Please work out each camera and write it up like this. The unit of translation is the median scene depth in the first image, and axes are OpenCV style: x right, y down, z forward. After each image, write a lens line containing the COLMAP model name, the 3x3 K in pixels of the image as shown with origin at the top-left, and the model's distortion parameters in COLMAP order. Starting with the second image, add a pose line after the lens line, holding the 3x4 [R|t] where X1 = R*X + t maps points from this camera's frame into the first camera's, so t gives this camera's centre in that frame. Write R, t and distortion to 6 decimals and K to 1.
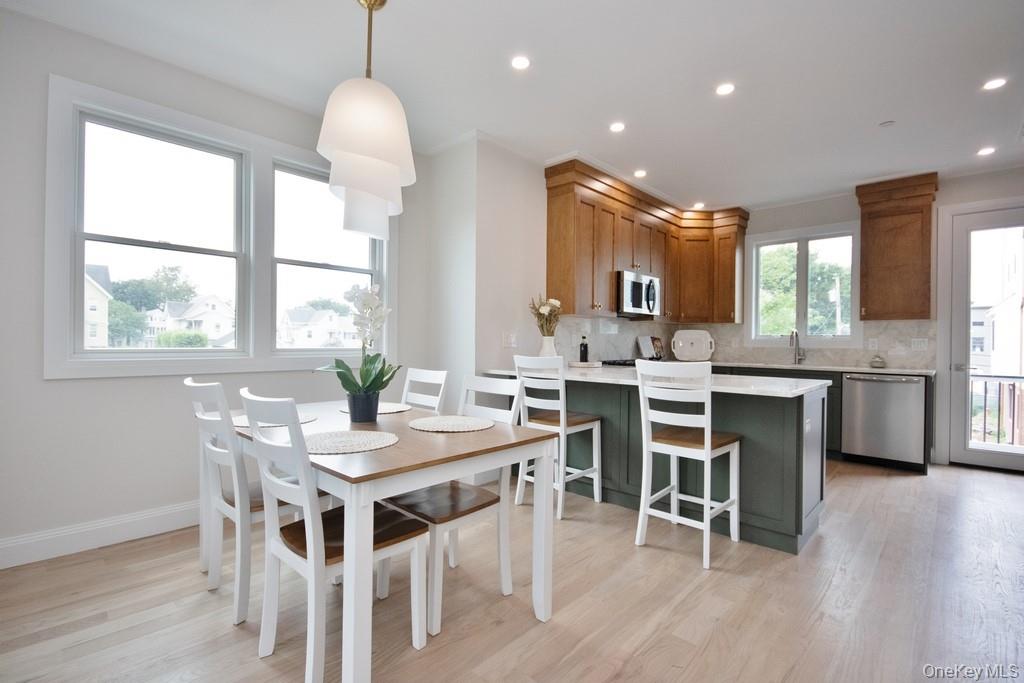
lens RADIAL K [[472.9, 0, 512.1], [0, 472.9, 341.2], [0, 0, 1]] dist [-0.002420, -0.001243]
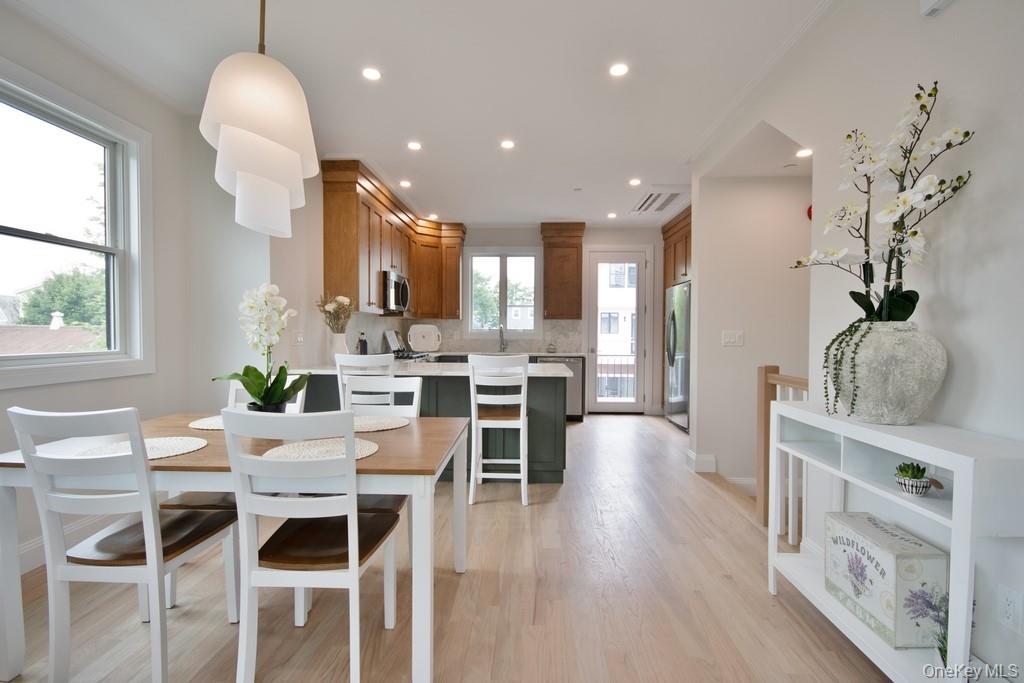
lens RADIAL K [[472.9, 0, 514.5], [0, 472.9, 342.8], [0, 0, 1]] dist [-0.002420, -0.001243]
pose [[0.751689, -0.021328, 0.659173, -0.271358], [0.002710, 0.999568, 0.029252, -0.016798], [-0.659512, -0.020202, 0.751422, -0.000025]]
